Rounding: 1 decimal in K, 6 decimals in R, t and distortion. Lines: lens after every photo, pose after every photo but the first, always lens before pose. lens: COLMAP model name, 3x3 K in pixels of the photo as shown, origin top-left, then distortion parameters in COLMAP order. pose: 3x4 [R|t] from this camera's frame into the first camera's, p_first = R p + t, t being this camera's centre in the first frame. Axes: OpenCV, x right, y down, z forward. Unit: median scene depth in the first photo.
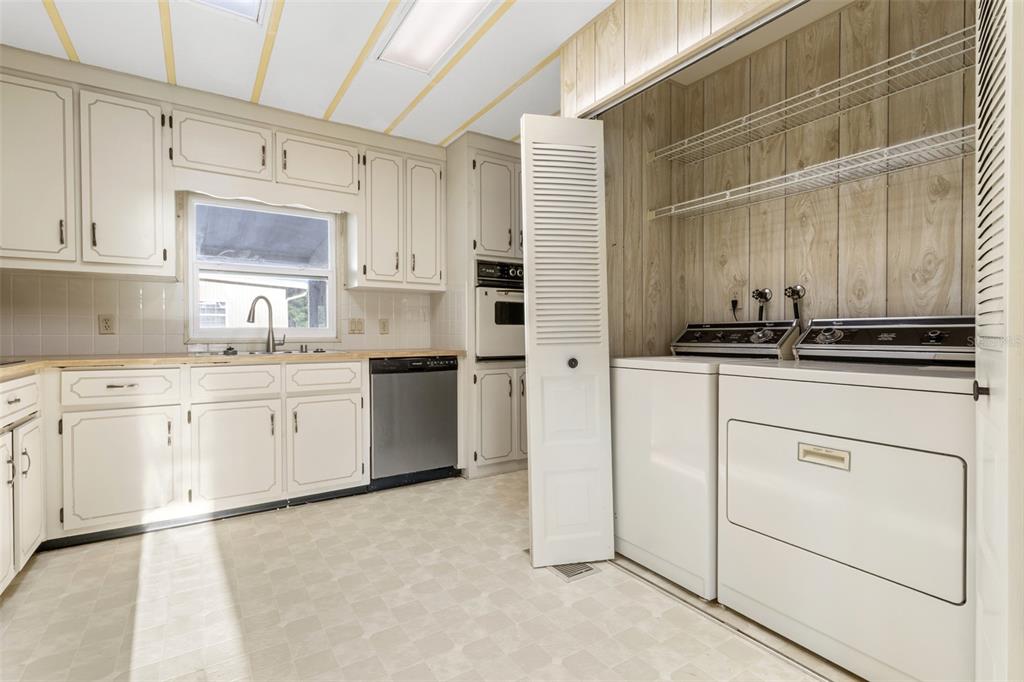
lens RADIAL K [[487.4, 0, 521.7], [0, 487.4, 340.3], [0, 0, 1]] dist [0.001954, 0.000529]
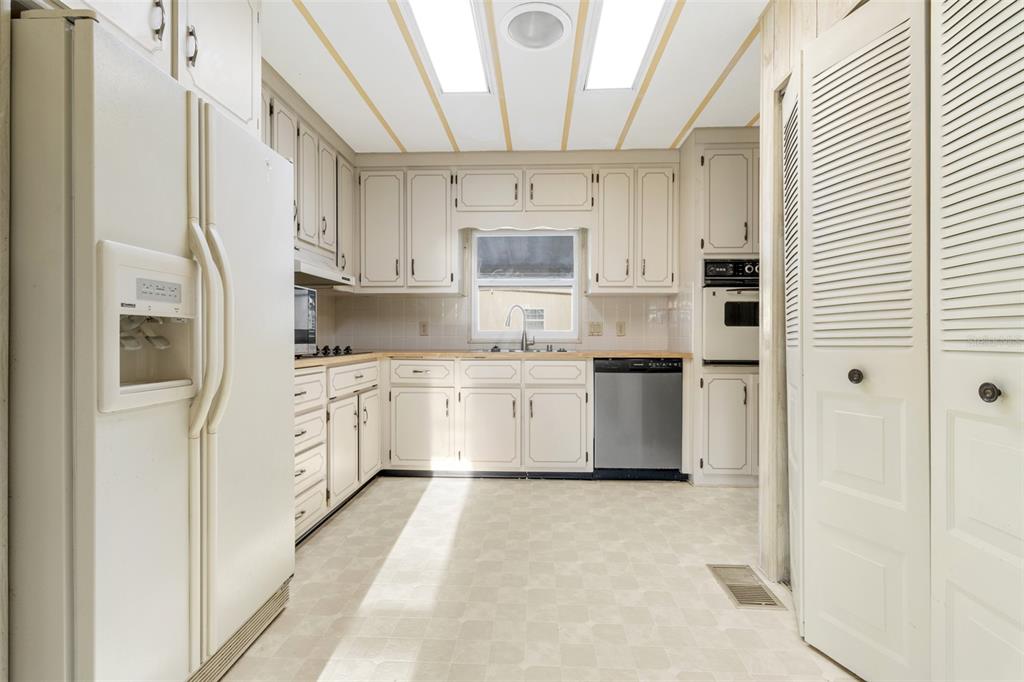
lens RADIAL K [[487.4, 0, 521.7], [0, 487.4, 340.3], [0, 0, 1]] dist [0.001954, 0.000529]
pose [[0.807173, 0.008352, -0.590256, 0.194309], [-0.011515, 0.999932, -0.001597, 0.000647], [0.590203, 0.008086, 0.807215, 0.012040]]
